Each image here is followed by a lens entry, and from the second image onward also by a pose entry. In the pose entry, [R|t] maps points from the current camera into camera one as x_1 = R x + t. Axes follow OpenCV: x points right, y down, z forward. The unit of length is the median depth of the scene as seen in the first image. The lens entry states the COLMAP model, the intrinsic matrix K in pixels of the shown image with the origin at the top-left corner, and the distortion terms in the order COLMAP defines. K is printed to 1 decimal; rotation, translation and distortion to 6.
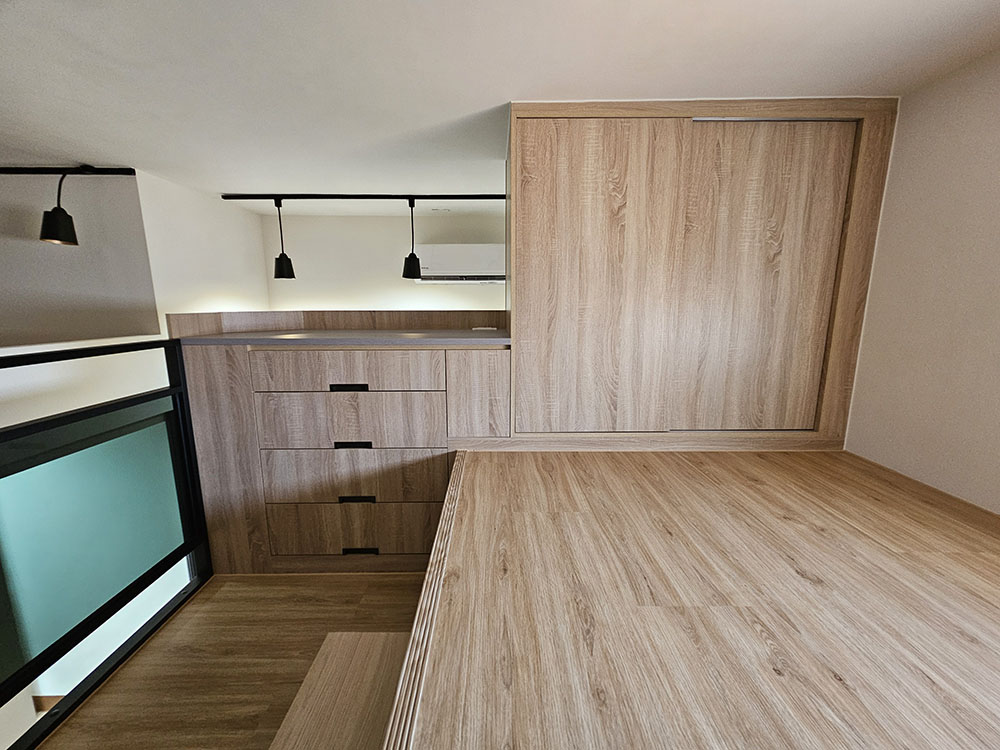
lens RADIAL K [[410.3, 0, 494.4], [0, 410.3, 377.6], [0, 0, 1]] dist [0.002439, -0.000820]
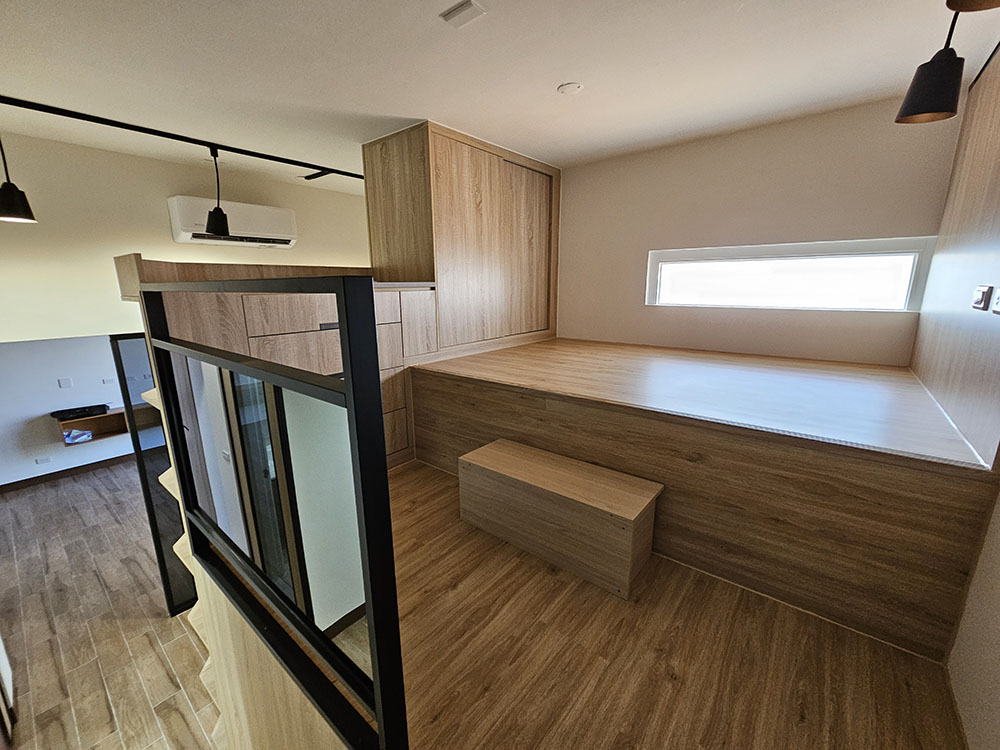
lens RADIAL K [[410.3, 0, 493.3], [0, 410.3, 376.9], [0, 0, 1]] dist [0.002439, -0.000820]
pose [[0.635017, -0.175889, 0.752208, -0.983224], [0.145224, 0.983554, 0.107385, 0.109186], [-0.758725, 0.041047, 0.650117, -0.099748]]
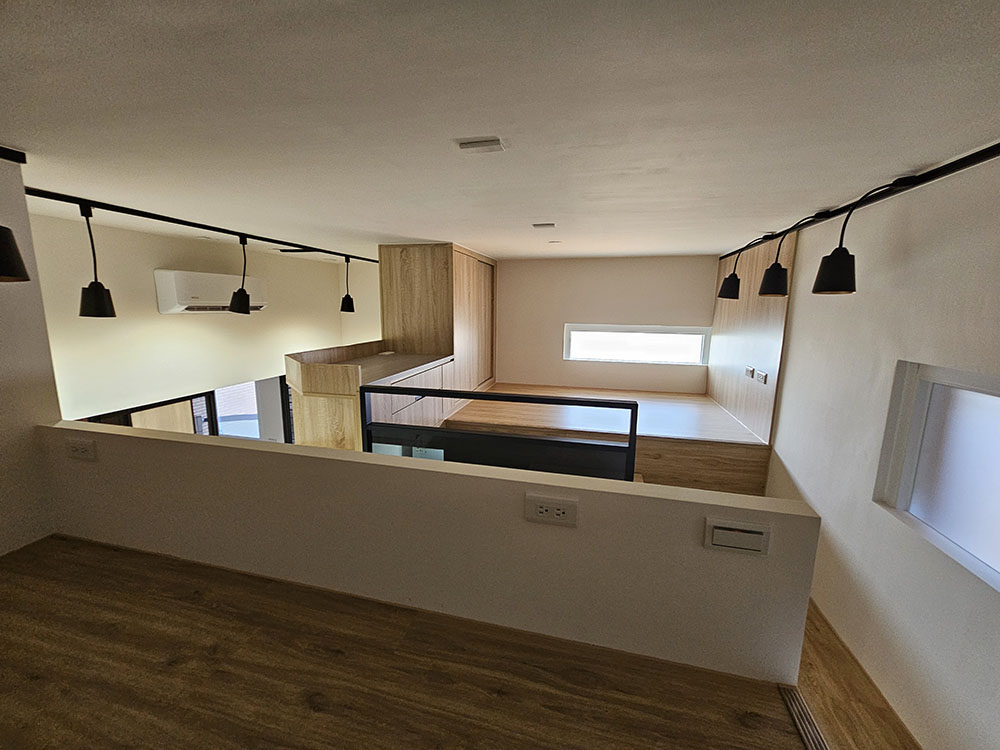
lens RADIAL K [[410.3, 0, 499.7], [0, 410.3, 376.7], [0, 0, 1]] dist [0.002439, -0.000820]
pose [[0.237839, -0.159043, 0.958195, -1.799535], [0.161562, 0.979238, 0.122433, -0.198026], [-0.957774, 0.125688, 0.258596, 0.288775]]
